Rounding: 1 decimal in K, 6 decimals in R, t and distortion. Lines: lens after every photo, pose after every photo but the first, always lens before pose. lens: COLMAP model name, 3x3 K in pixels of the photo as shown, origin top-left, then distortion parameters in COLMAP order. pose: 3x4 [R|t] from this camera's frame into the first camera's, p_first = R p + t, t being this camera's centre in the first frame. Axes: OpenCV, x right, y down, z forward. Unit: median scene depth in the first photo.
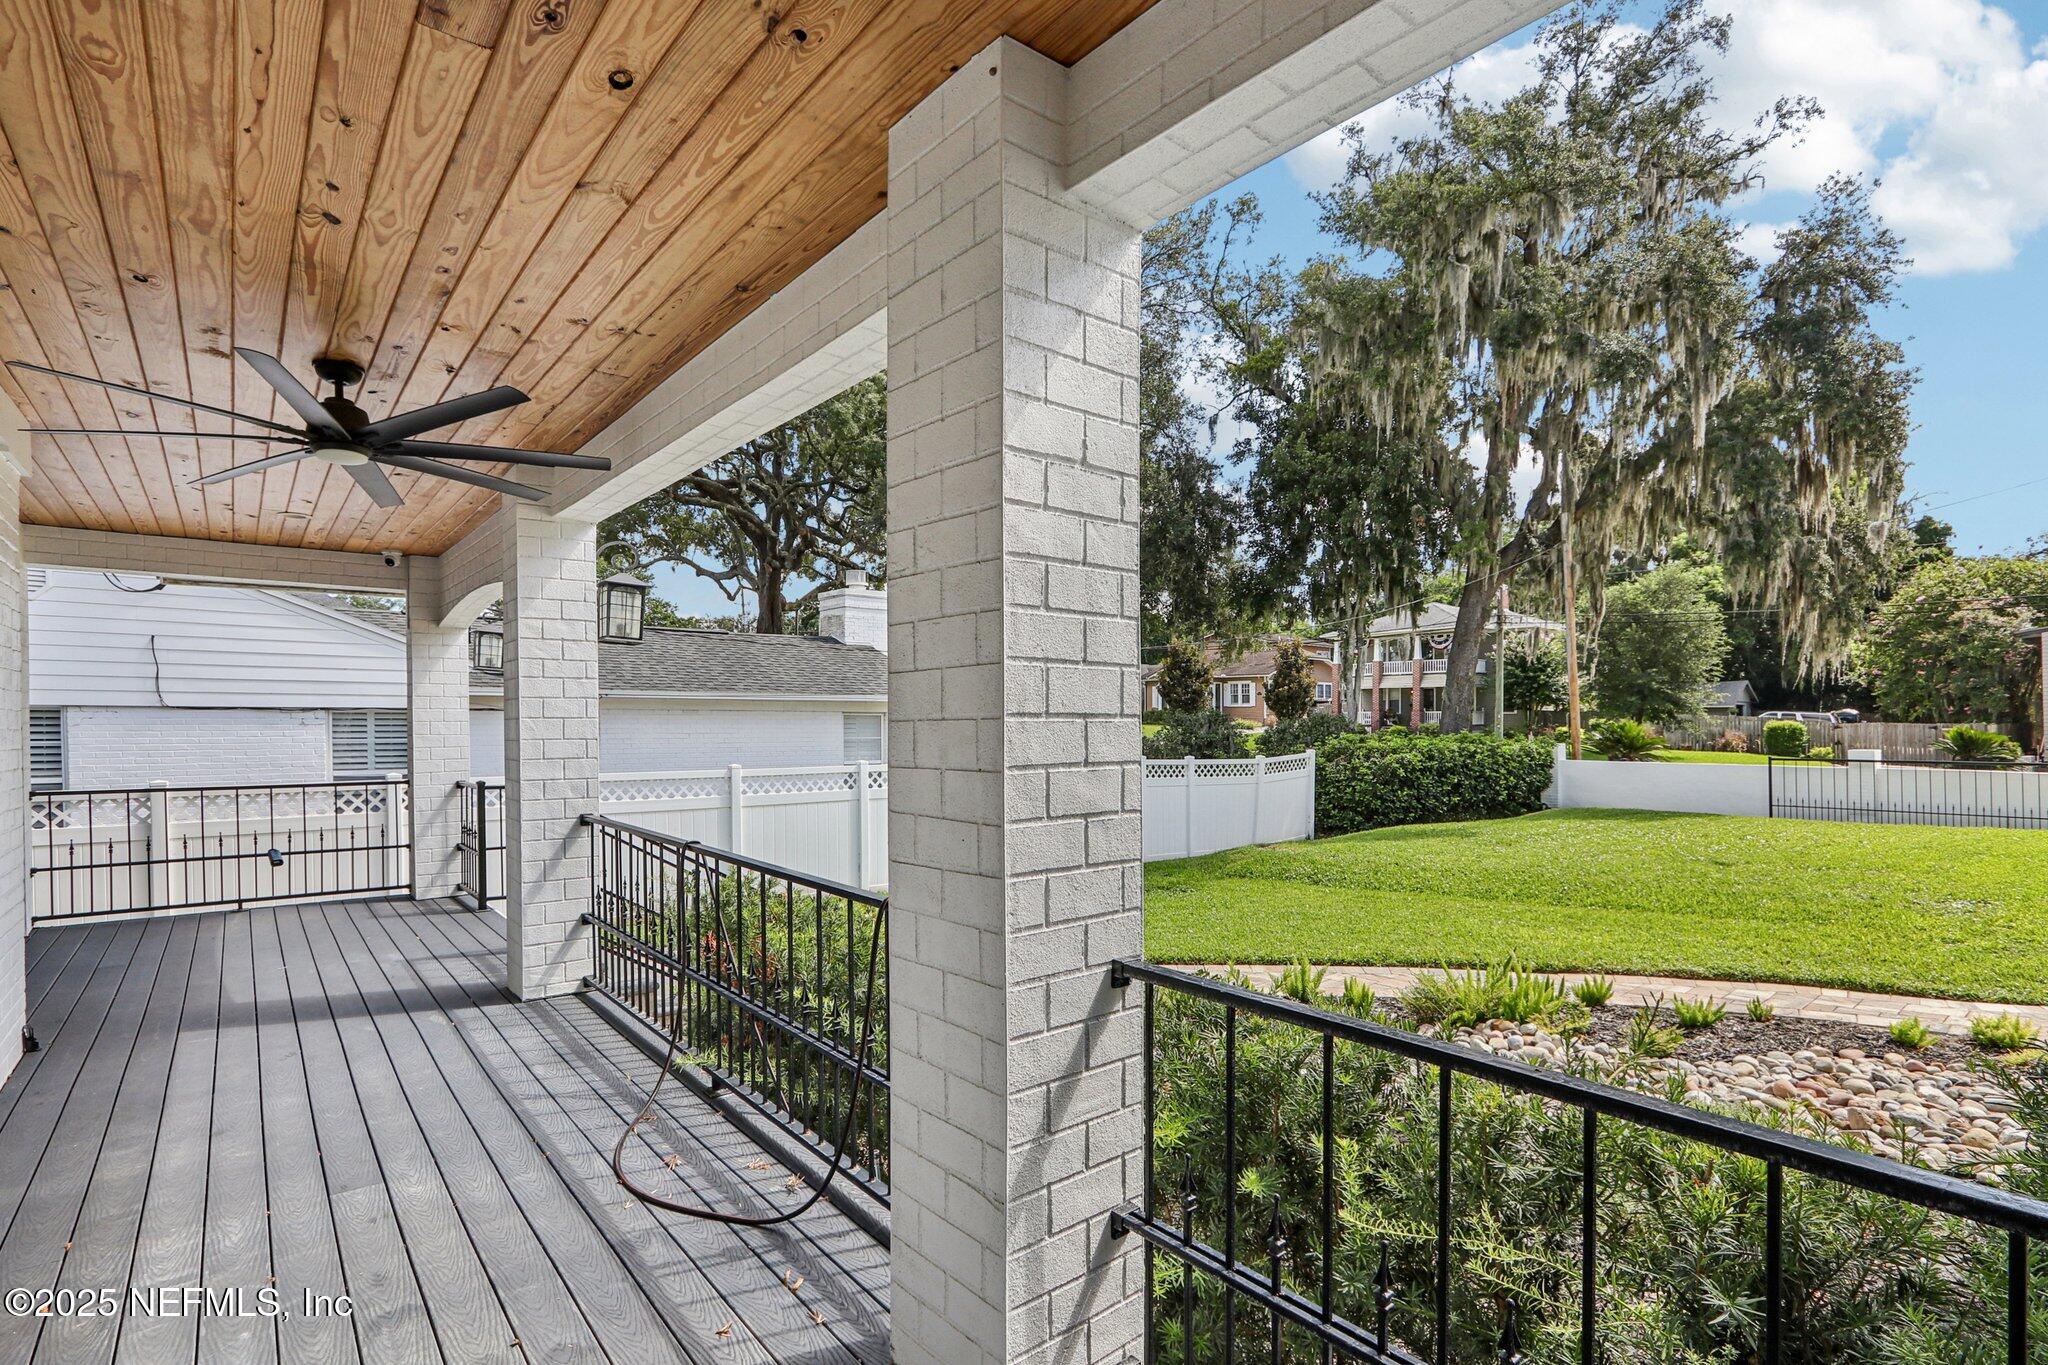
lens RADIAL K [[990.7, 0, 1019.8], [0, 990.7, 710.0], [0, 0, 1]] dist [-0.012329, 0.000200]
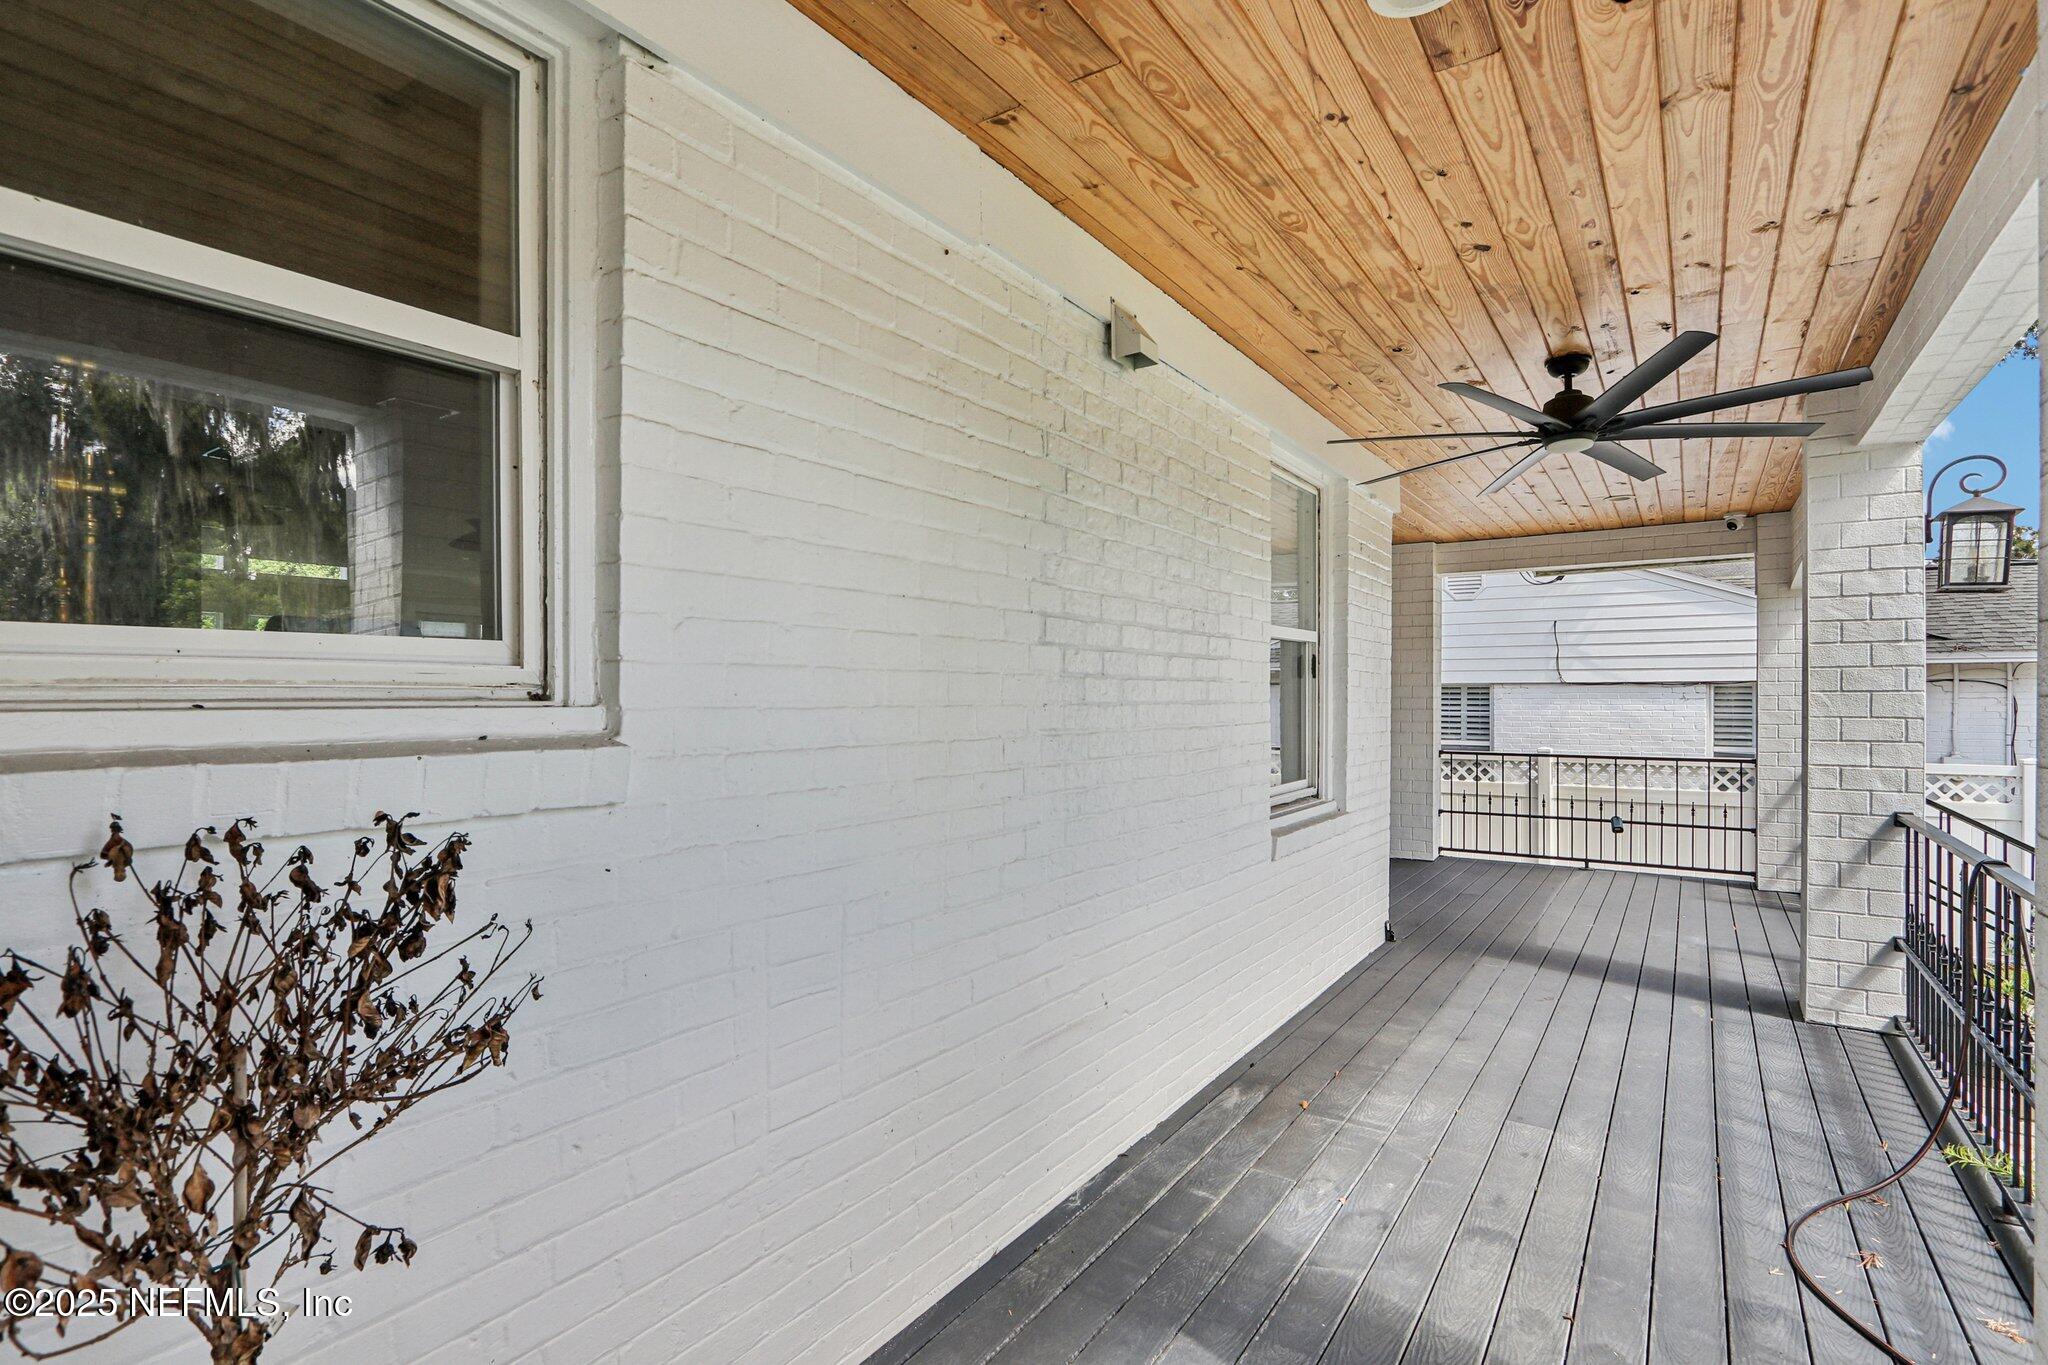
lens RADIAL K [[1019.4, 0, 978.0], [0, 1019.4, 703.2], [0, 0, 1]] dist [-0.012594, 0.000438]
pose [[0.258117, 0.007389, -0.966085, 0.166061], [0.011326, 0.999879, 0.010673, 0.000339], [0.966047, -0.013697, 0.258002, 0.083244]]
